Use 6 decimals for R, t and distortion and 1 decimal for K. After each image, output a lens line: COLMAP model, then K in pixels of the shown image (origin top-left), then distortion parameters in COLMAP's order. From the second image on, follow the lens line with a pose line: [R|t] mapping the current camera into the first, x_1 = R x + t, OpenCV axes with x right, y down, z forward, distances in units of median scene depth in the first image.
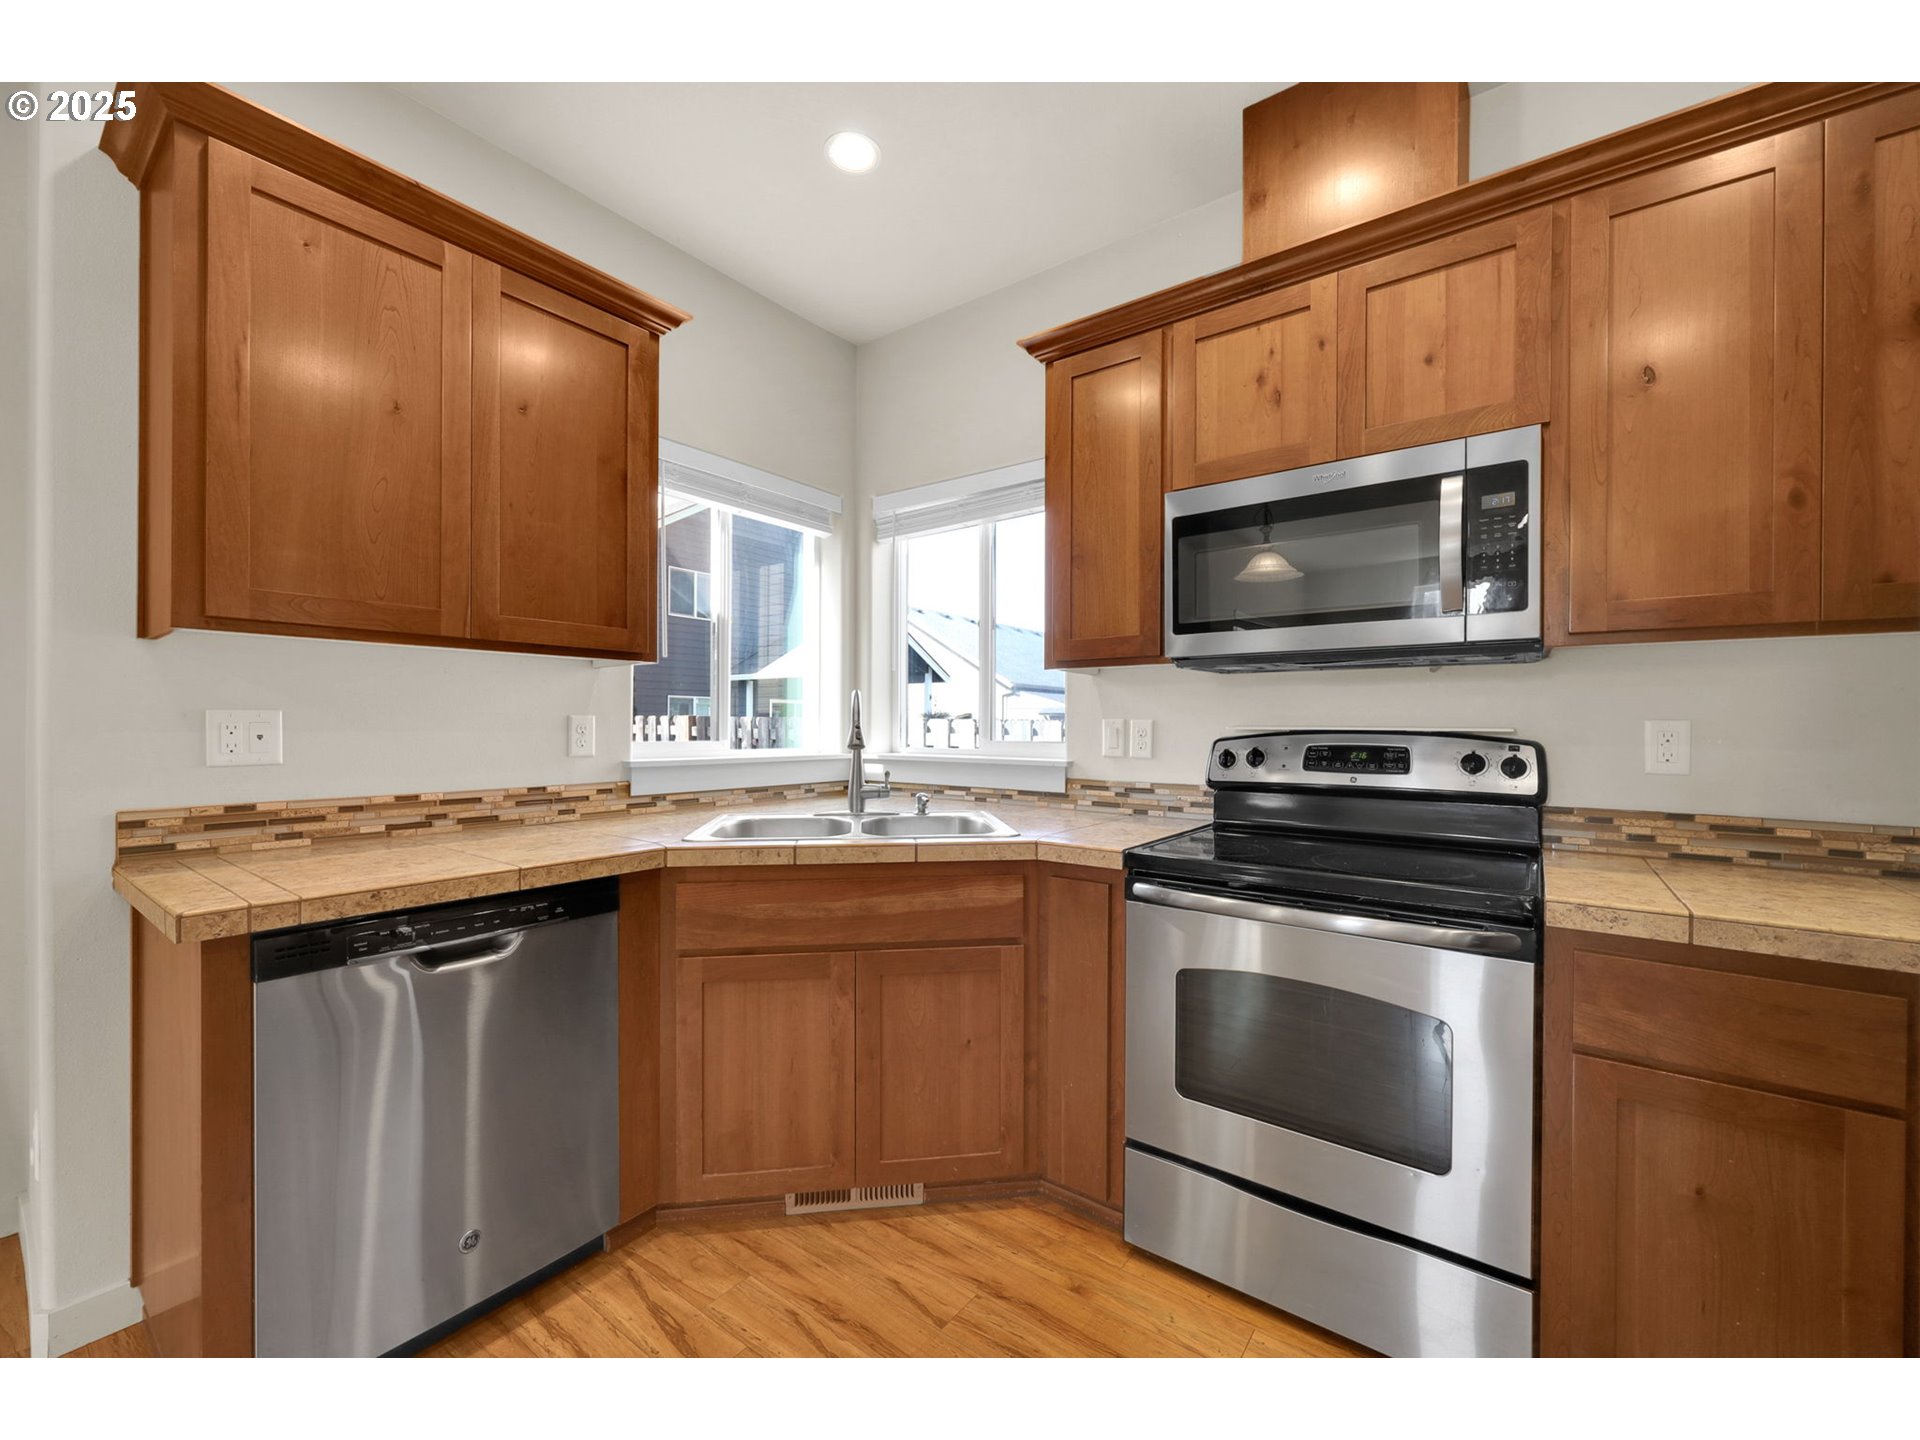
lens RADIAL K [[764.7, 0, 971.2], [0, 764.7, 727.1], [0, 0, 1]] dist [0.000193, 0.000065]
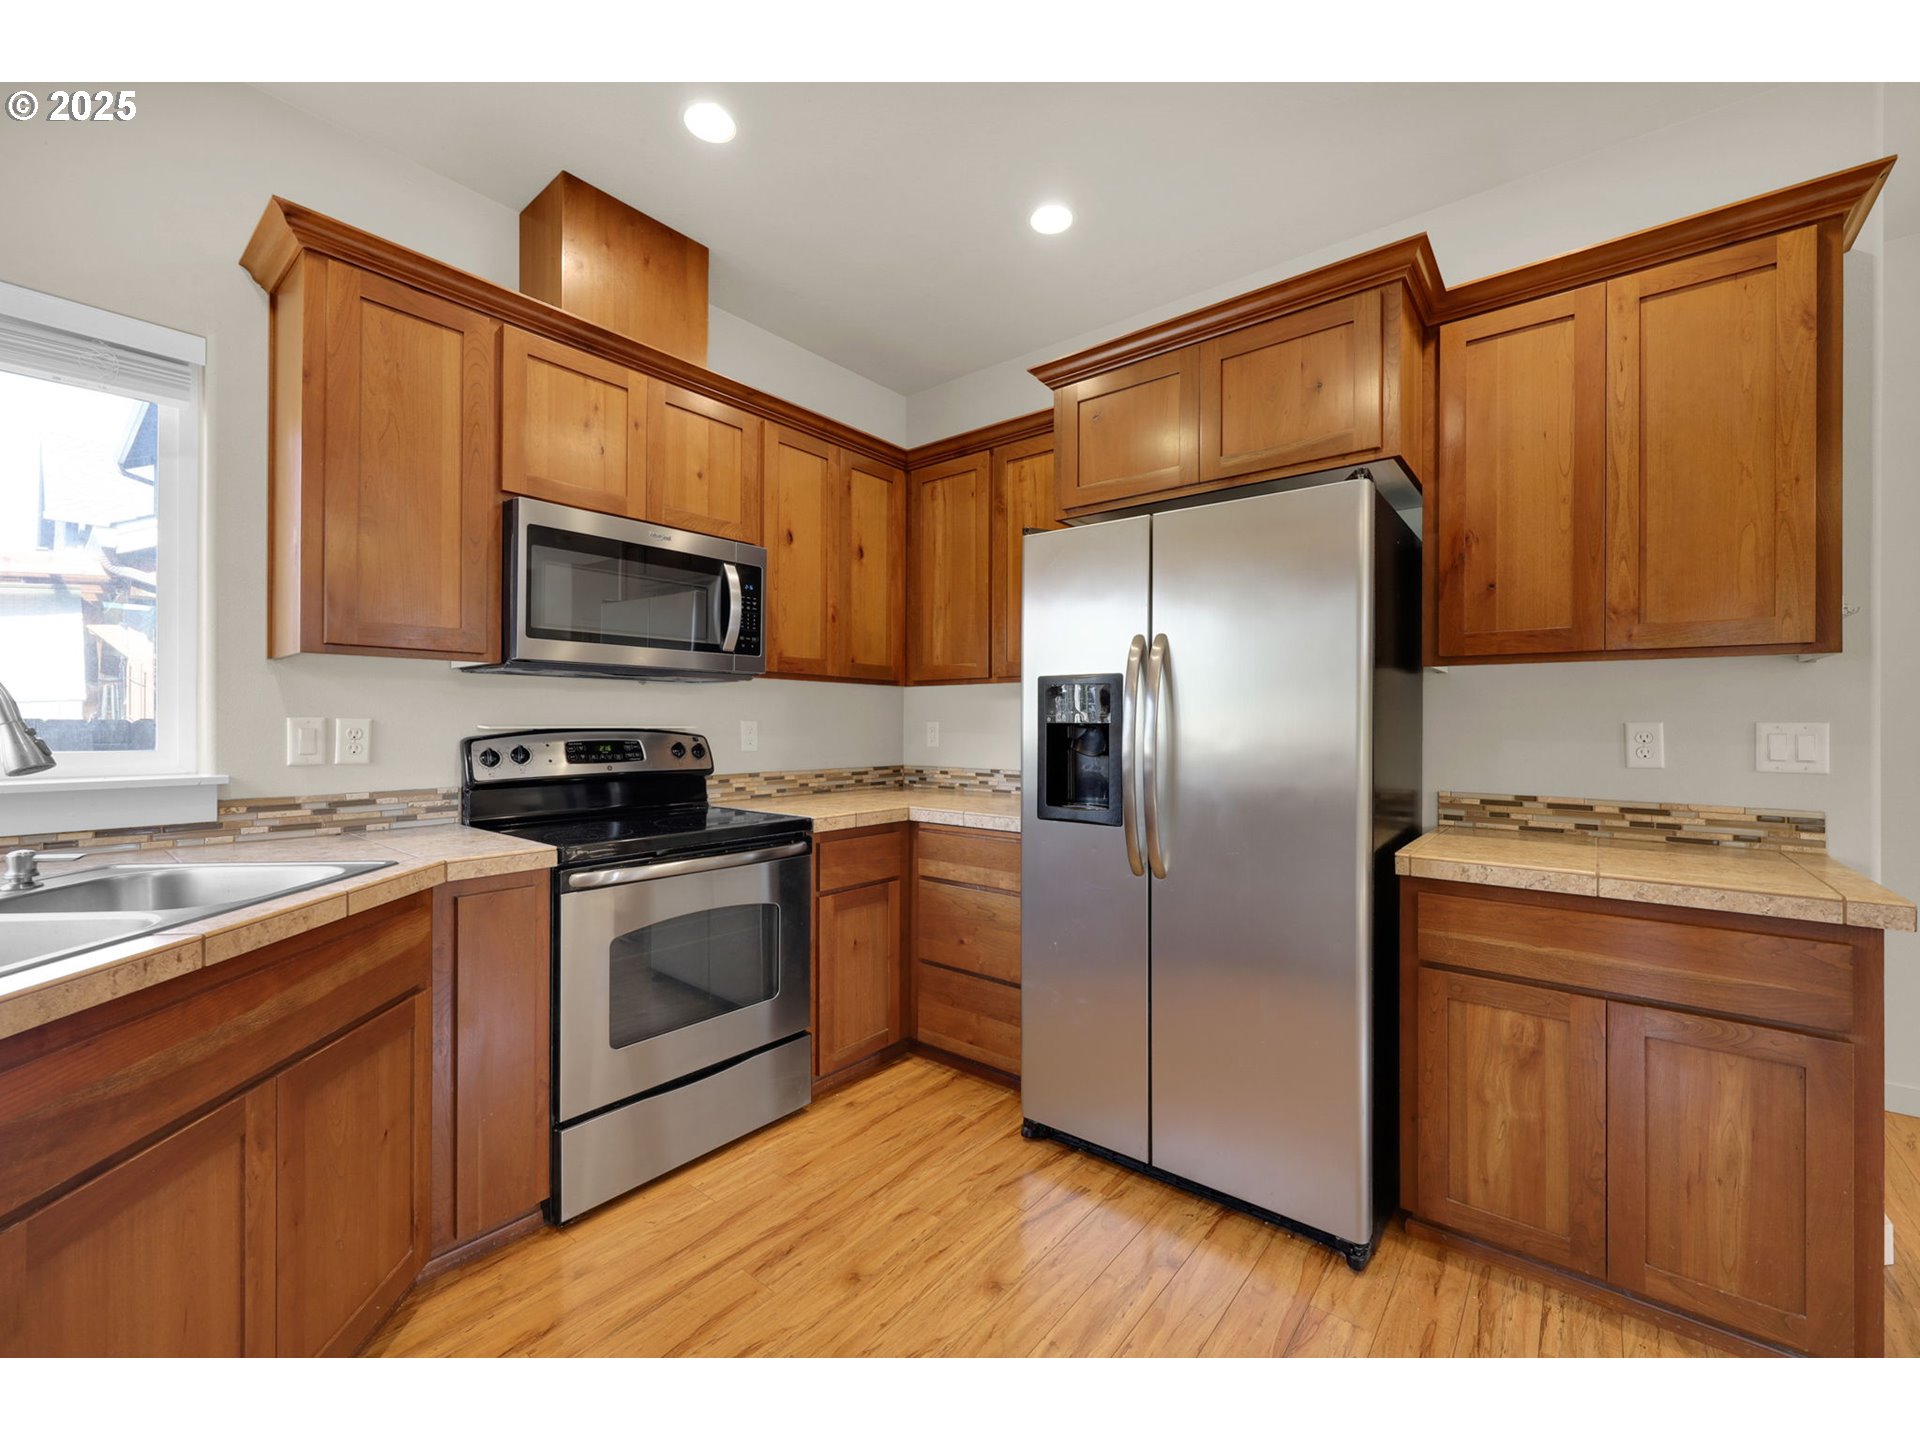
lens RADIAL K [[775.7, 0, 966.8], [0, 775.7, 723.4], [0, 0, 1]] dist [0.000648, -0.000106]
pose [[0.041388, -0.003914, 0.999135, -0.749115], [0.000456, 0.999992, 0.003898, -0.008885], [-0.999143, 0.000294, 0.041390, 0.368482]]
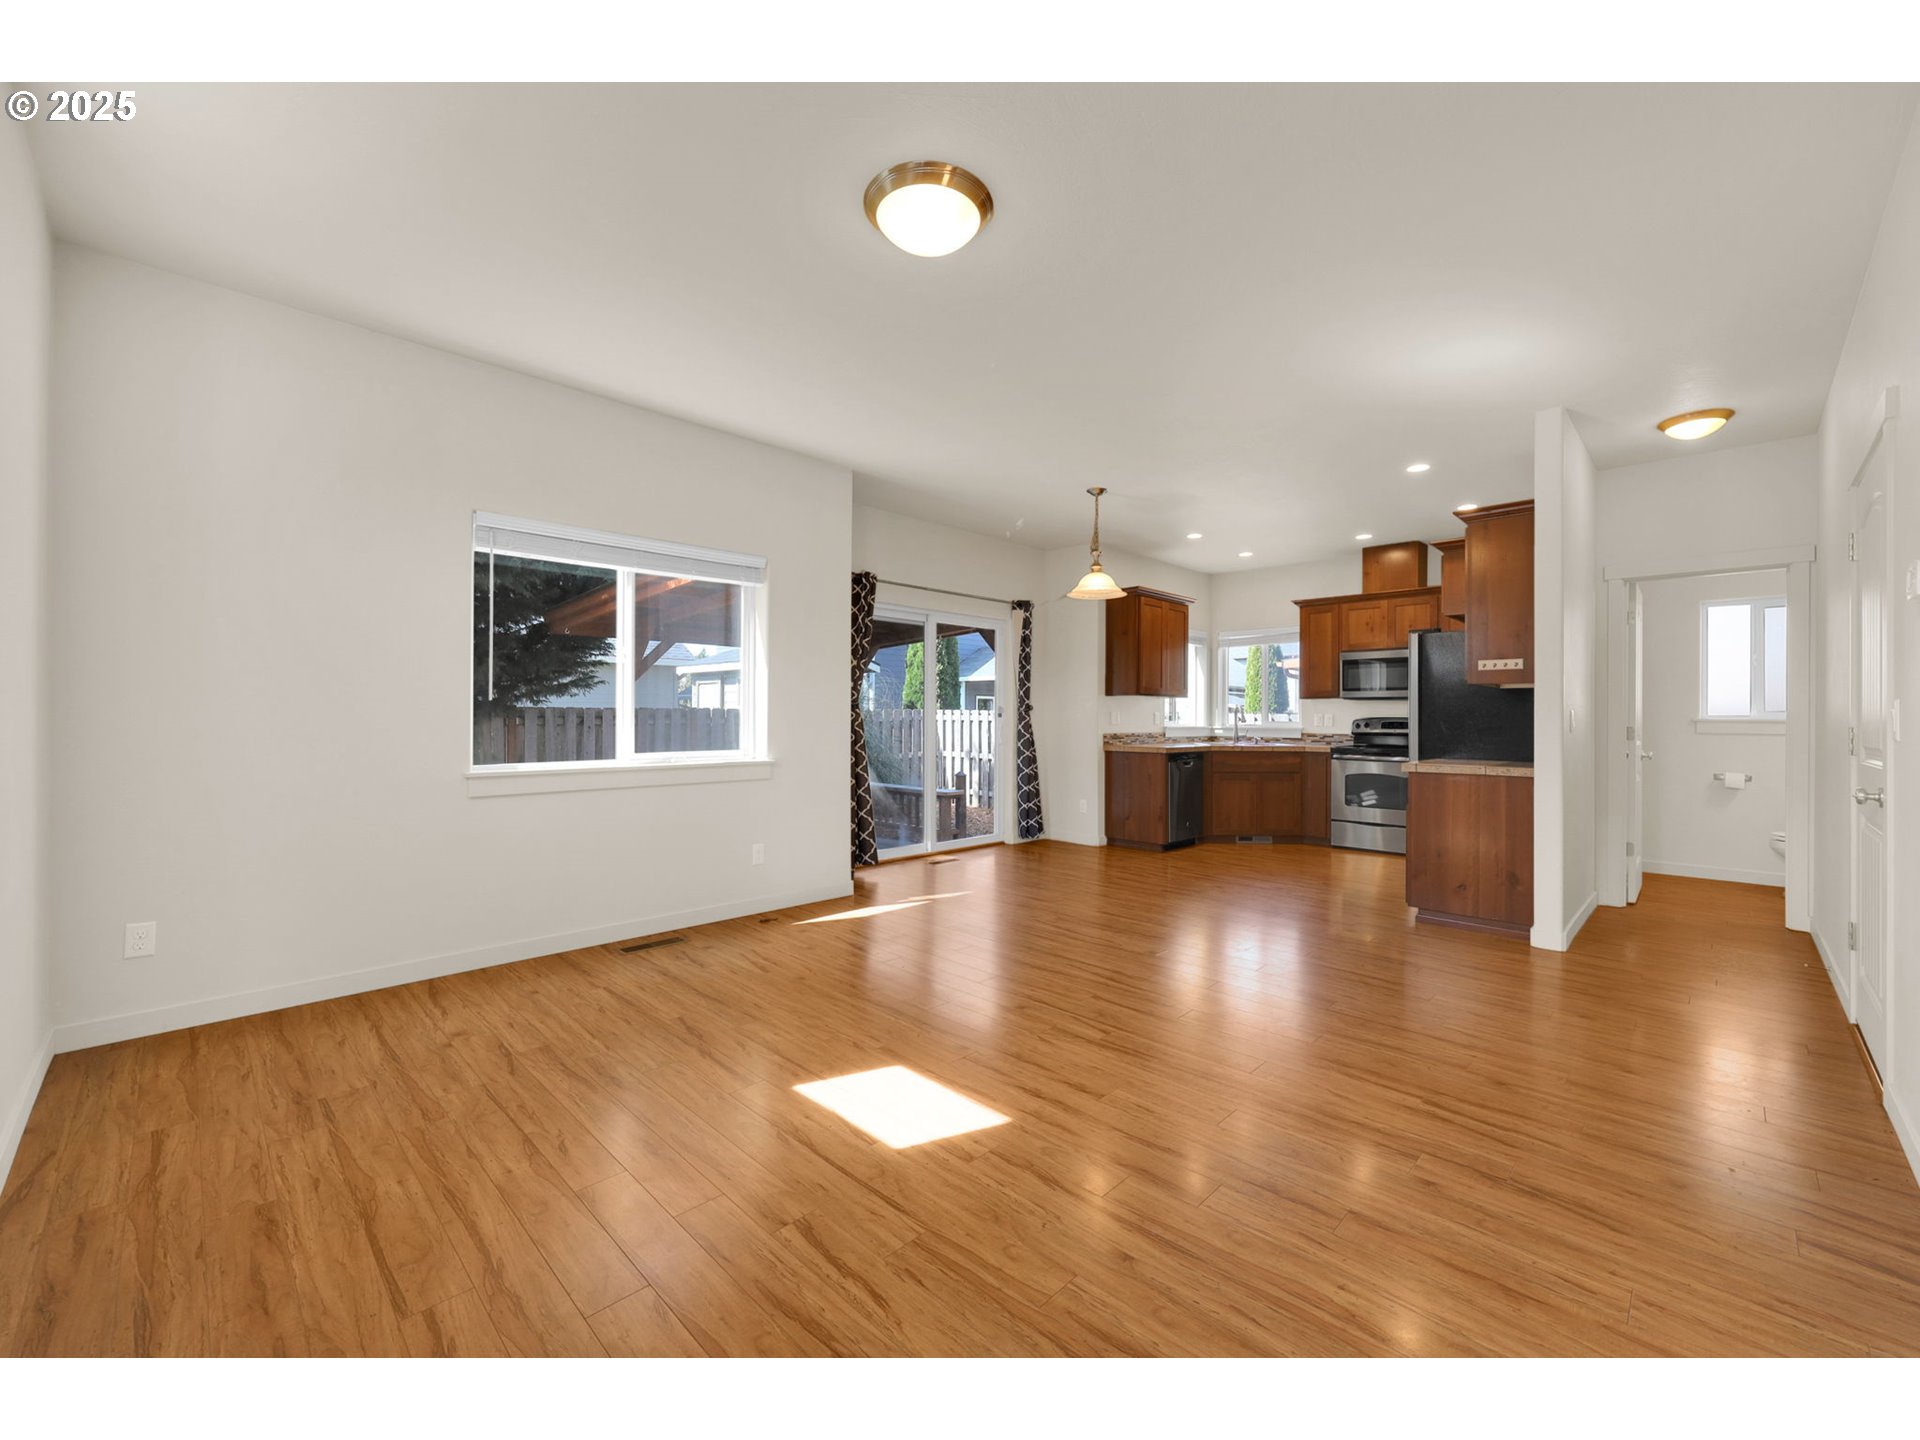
lens RADIAL K [[771.7, 0, 970.9], [0, 771.7, 716.8], [0, 0, 1]] dist [0.000356, -0.000028]
pose [[0.990464, 0.002025, -0.137760, -0.999451], [-0.002934, 0.999975, -0.006398, 0.032431], [0.137744, 0.006741, 0.990445, -2.935039]]
